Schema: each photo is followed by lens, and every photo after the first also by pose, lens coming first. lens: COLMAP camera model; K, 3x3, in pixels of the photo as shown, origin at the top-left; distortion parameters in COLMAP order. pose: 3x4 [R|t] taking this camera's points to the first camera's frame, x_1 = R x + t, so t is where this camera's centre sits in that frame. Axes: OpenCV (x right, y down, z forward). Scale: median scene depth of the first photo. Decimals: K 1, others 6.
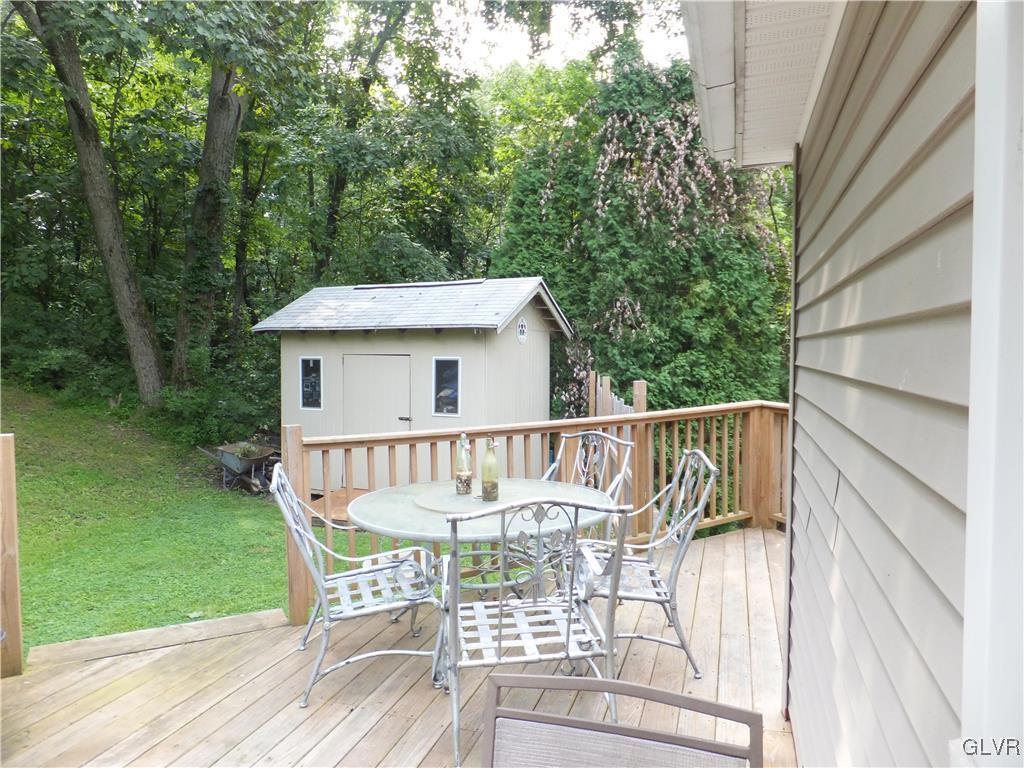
lens RADIAL K [[687.9, 0, 508.2], [0, 687.9, 381.9], [0, 0, 1]] dist [-0.041601, 0.015772]
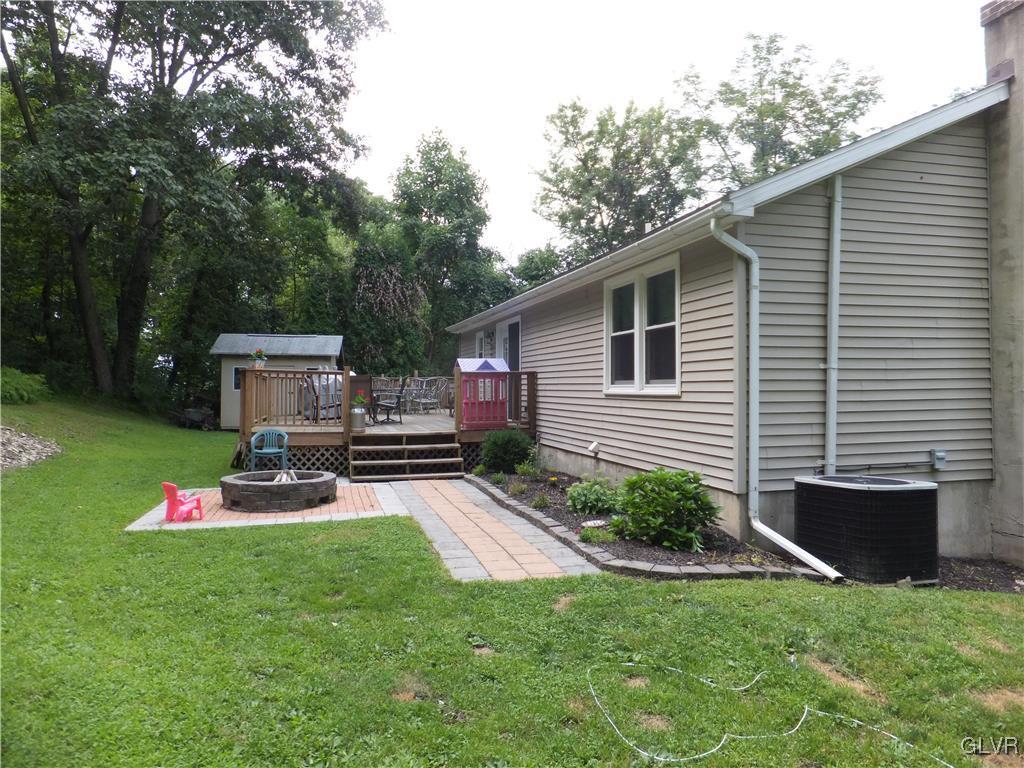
lens RADIAL K [[687.9, 0, 510.1], [0, 687.9, 386.1], [0, 0, 1]] dist [-0.041601, 0.015772]
pose [[0.821185, 0.004791, 0.570641, -0.780983], [0.028042, 0.998418, -0.048736, 0.147572], [-0.569972, 0.056023, 0.819752, -1.210735]]
